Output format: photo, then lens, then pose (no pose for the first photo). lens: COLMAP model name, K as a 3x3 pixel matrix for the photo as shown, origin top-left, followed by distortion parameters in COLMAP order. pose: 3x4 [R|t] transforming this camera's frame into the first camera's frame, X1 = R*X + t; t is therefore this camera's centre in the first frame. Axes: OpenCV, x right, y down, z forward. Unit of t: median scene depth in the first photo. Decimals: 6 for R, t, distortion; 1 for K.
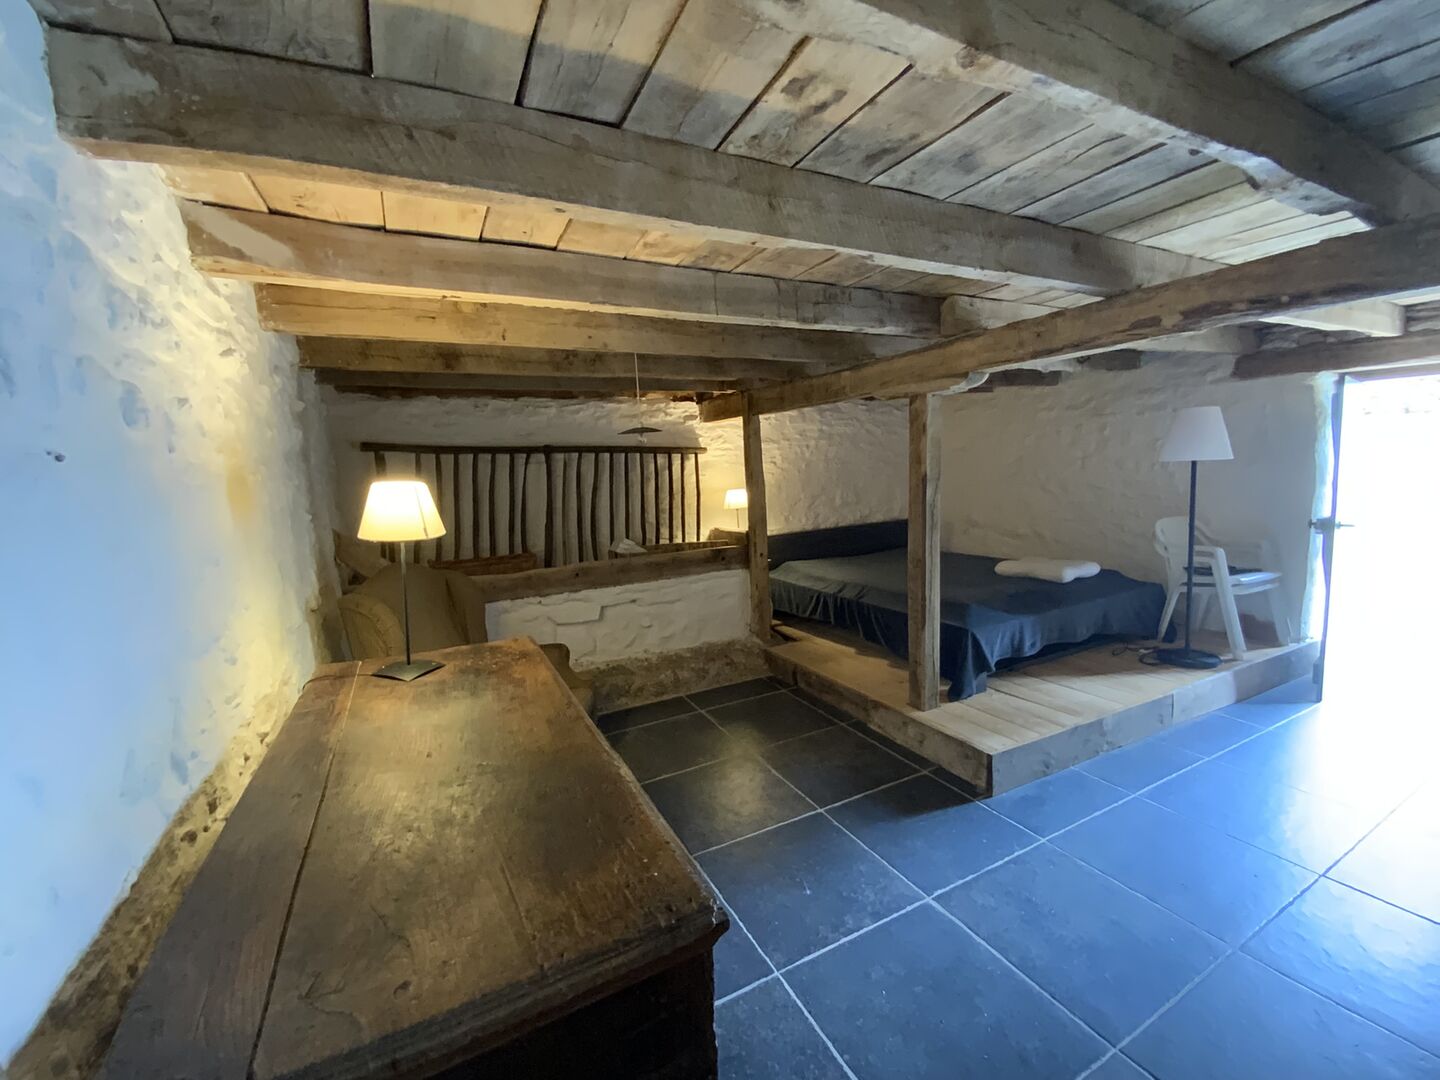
lens RADIAL K [[584.0, 0, 717.4], [0, 584.0, 544.0], [0, 0, 1]] dist [0.008995, -0.009154]
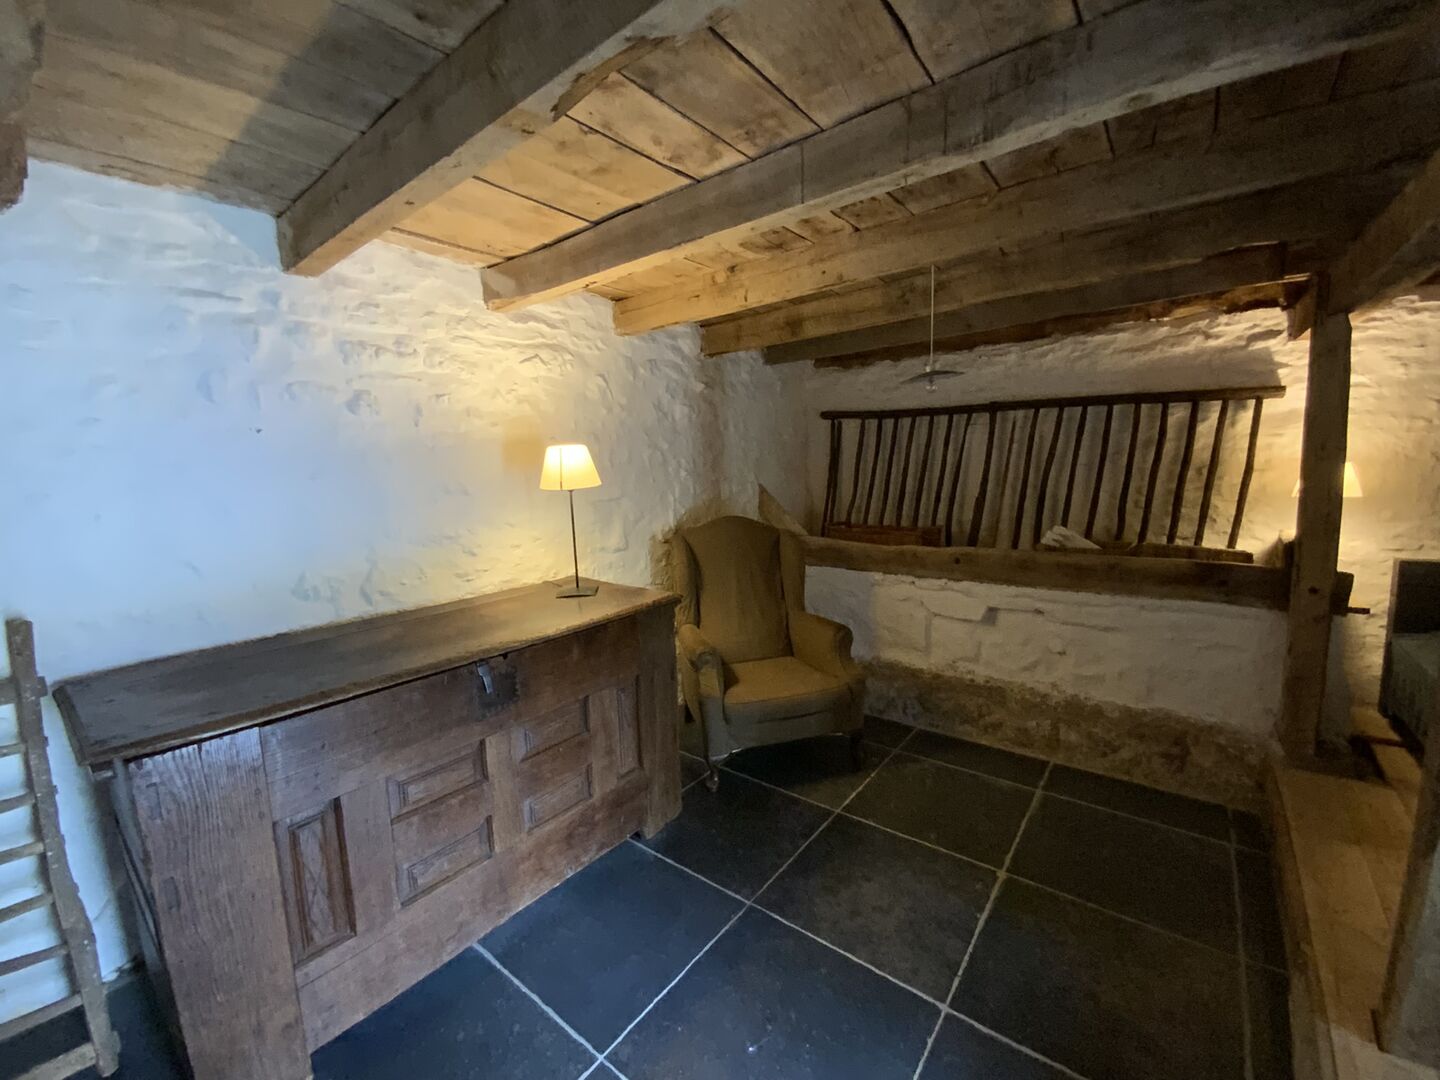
lens RADIAL K [[584.0, 0, 713.2], [0, 584.0, 540.7], [0, 0, 1]] dist [0.008995, -0.009154]
pose [[0.421457, 0.148886, -0.894543, 0.308083], [-0.100656, 0.988016, 0.117020, -0.032404], [0.901245, 0.040722, 0.431392, 0.299328]]
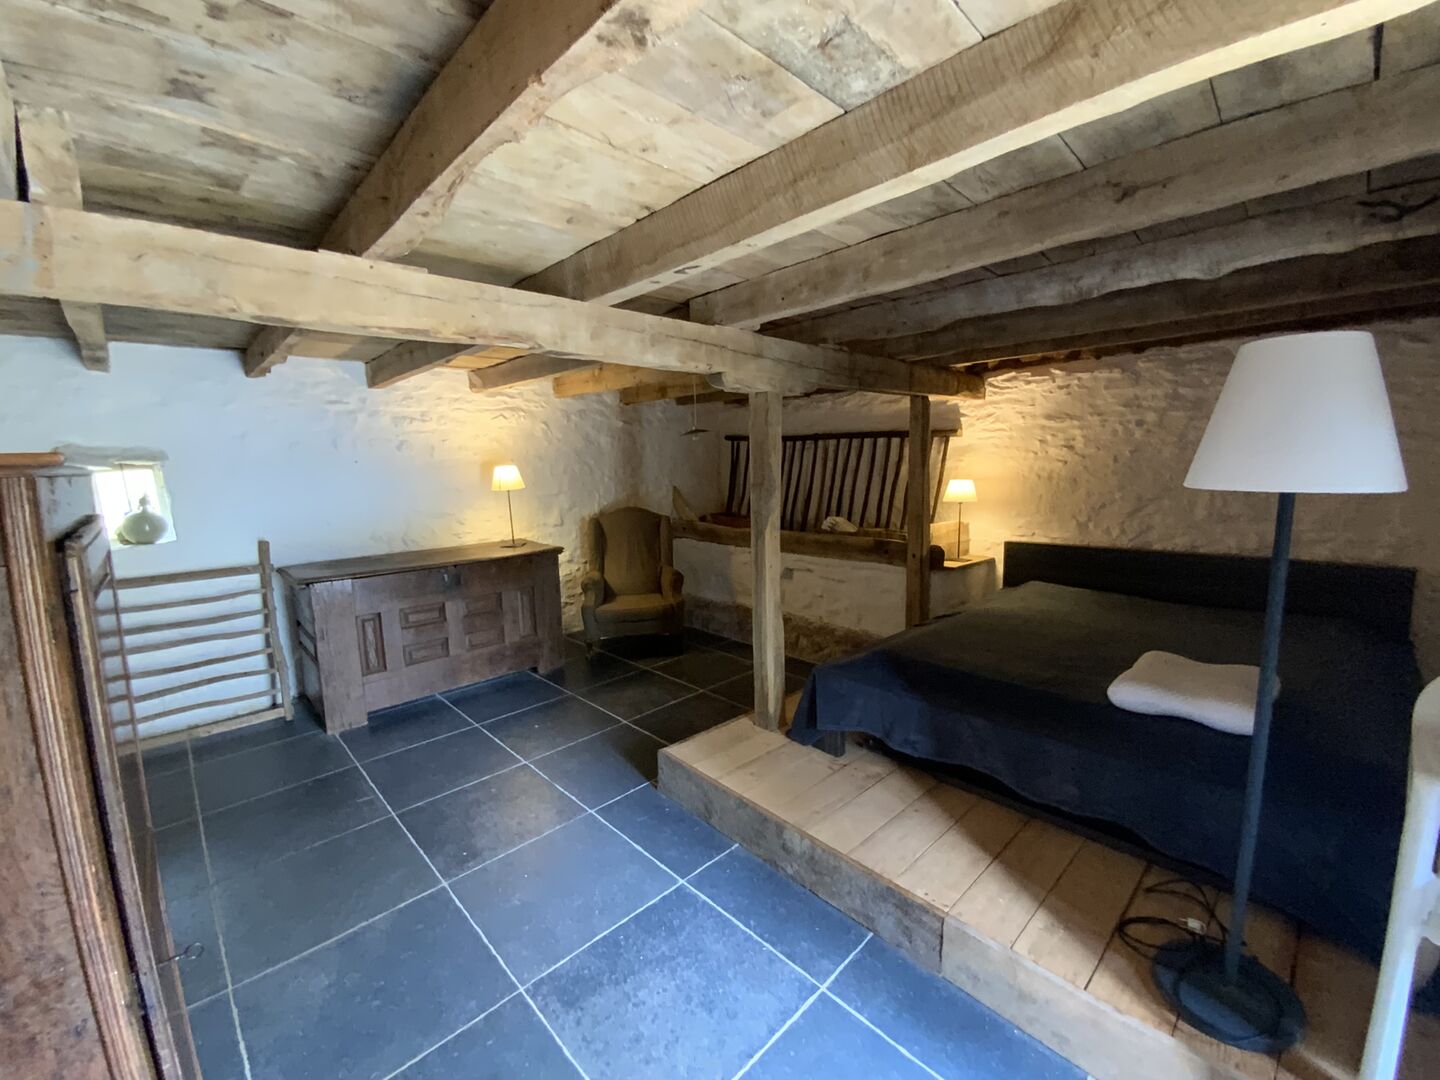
lens RADIAL K [[584.0, 0, 714.5], [0, 584.0, 542.0], [0, 0, 1]] dist [0.008995, -0.009154]
pose [[0.296078, 0.168730, -0.940142, 0.824425], [-0.109011, 0.983812, 0.142237, -0.095223], [0.948923, 0.060372, 0.309679, 0.437248]]
